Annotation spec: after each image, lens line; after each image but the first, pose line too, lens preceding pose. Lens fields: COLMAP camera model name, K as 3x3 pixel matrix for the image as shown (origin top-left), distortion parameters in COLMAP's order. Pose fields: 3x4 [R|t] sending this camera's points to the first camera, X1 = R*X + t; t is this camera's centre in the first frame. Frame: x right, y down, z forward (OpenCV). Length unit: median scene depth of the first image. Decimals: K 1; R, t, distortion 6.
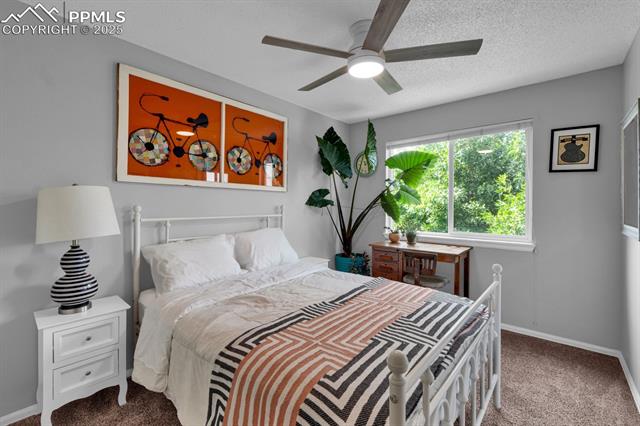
lens RADIAL K [[277.4, 0, 318.4], [0, 277.4, 208.8], [0, 0, 1]] dist [-0.005928, -0.000397]
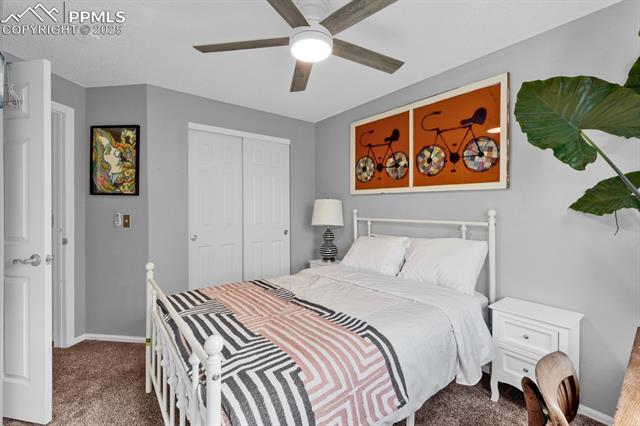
lens RADIAL K [[277.4, 0, 318.8], [0, 277.4, 209.1], [0, 0, 1]] dist [-0.005928, -0.000397]
pose [[-0.181132, -0.003138, -0.983454, 0.856444], [-0.018538, 0.999828, 0.000224, -0.008317], [0.983284, 0.018272, -0.181159, 1.005348]]
